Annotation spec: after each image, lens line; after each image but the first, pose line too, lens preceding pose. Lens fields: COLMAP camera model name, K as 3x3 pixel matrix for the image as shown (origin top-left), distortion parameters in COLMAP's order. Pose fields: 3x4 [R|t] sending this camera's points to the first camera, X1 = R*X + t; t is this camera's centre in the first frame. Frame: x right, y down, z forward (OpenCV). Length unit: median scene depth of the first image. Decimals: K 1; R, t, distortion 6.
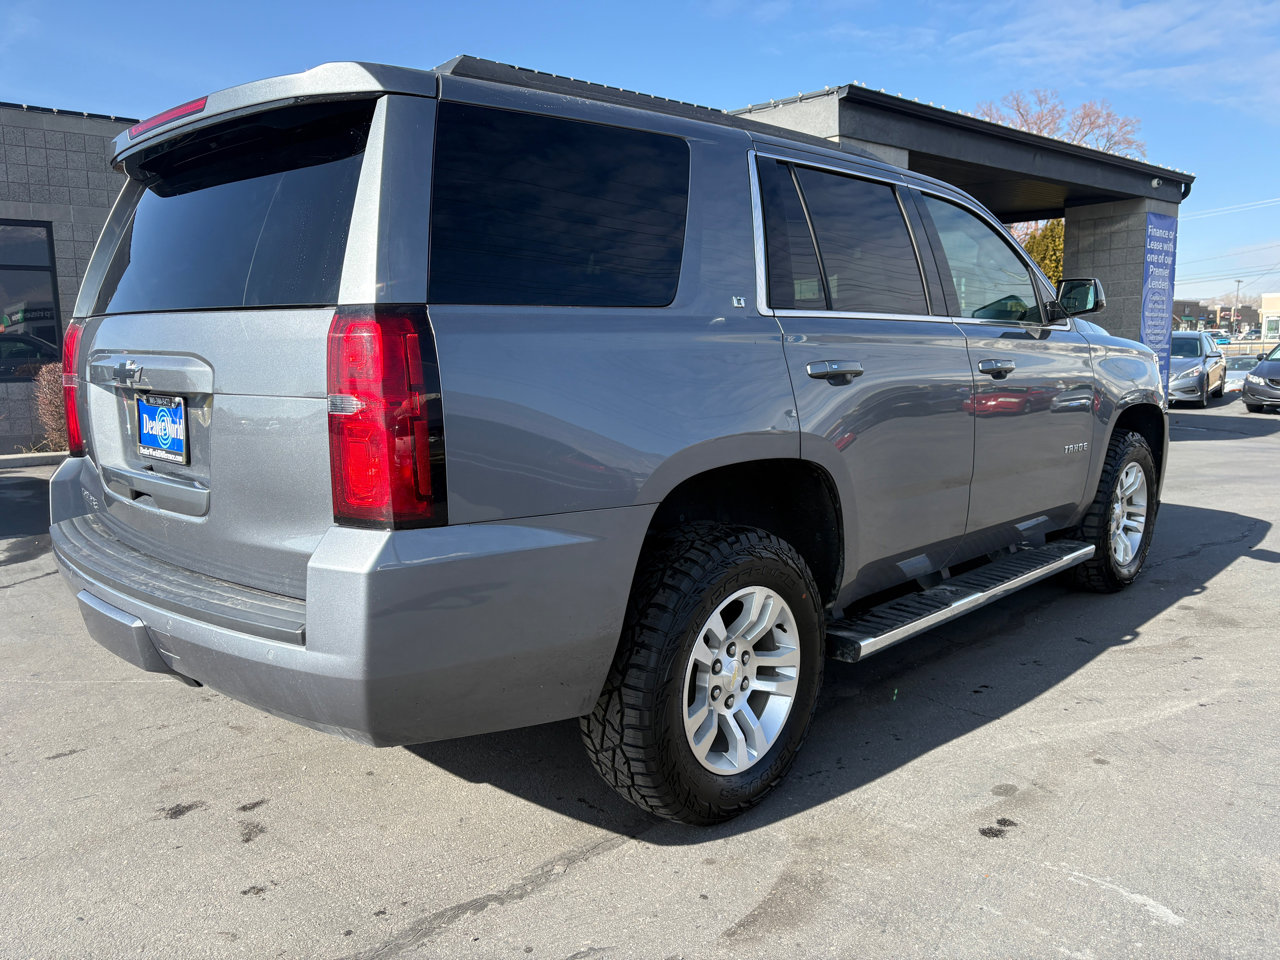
lens RADIAL K [[977.4, 0, 646.3], [0, 977.4, 477.9], [0, 0, 1]] dist [0.037519, -0.002544]
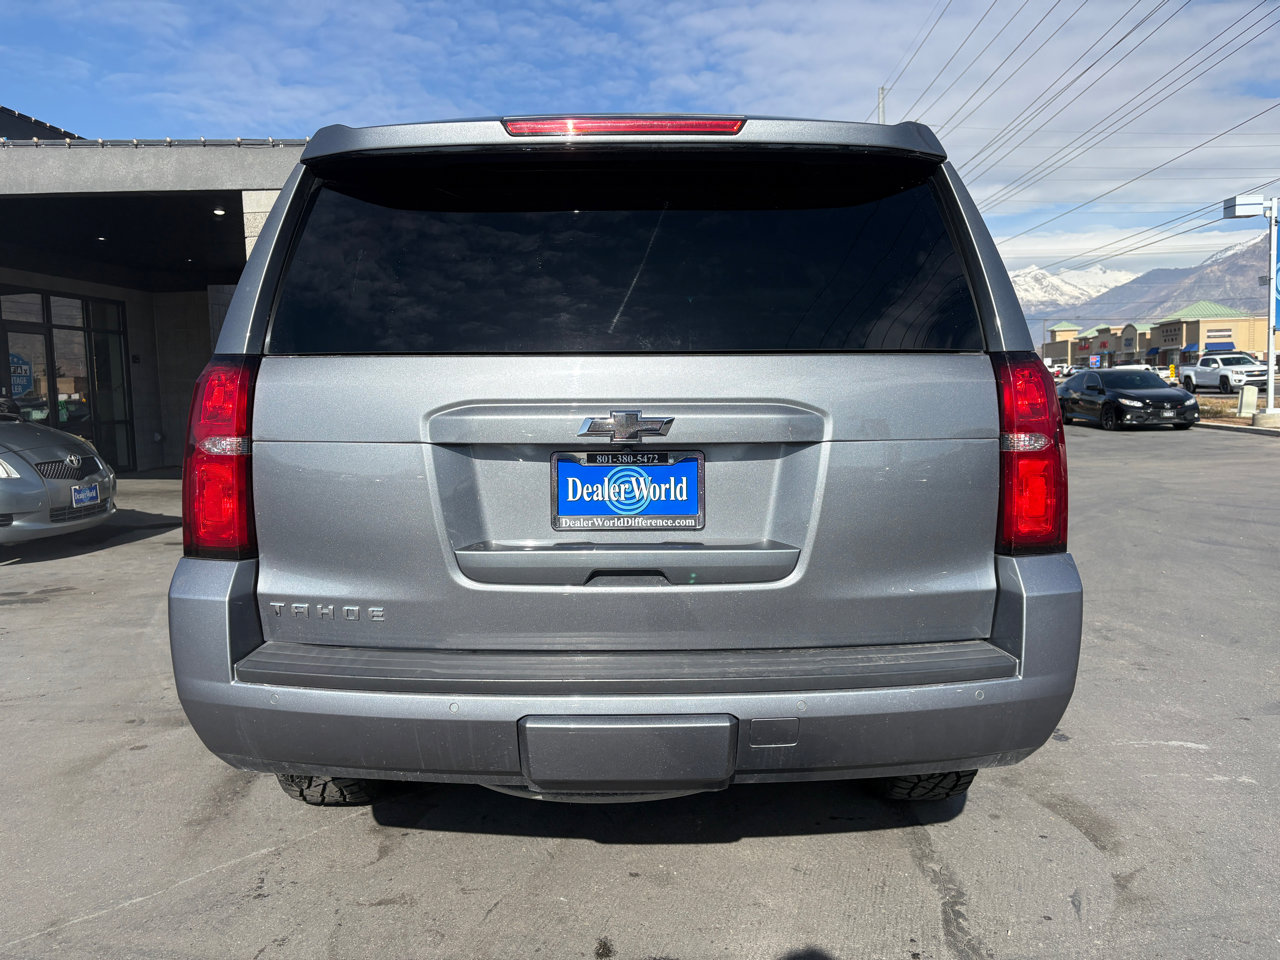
lens RADIAL K [[977.4, 0, 646.3], [0, 977.4, 477.9], [0, 0, 1]] dist [0.037519, -0.002544]
pose [[0.706324, -0.063362, 0.705047, -1.048086], [0.101489, 0.994761, -0.012275, -0.049257], [-0.700576, 0.080225, 0.709054, 0.406592]]
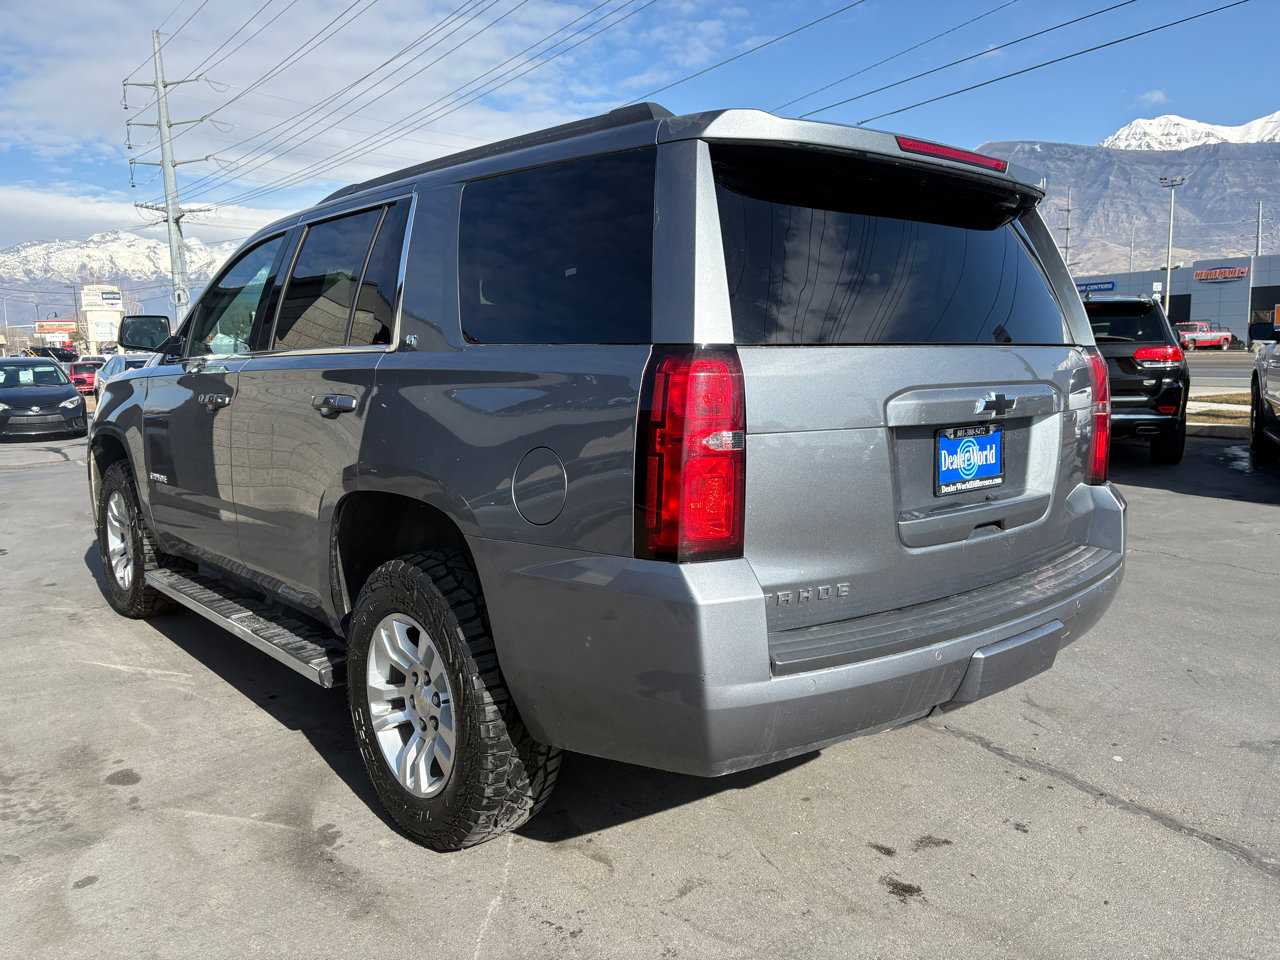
lens RADIAL K [[977.4, 0, 646.3], [0, 977.4, 477.9], [0, 0, 1]] dist [0.037519, -0.002544]
pose [[0.072388, -0.118733, 0.990284, -1.498581], [0.146444, 0.983393, 0.107202, -0.185493], [-0.986567, 0.137261, 0.088574, 1.231576]]
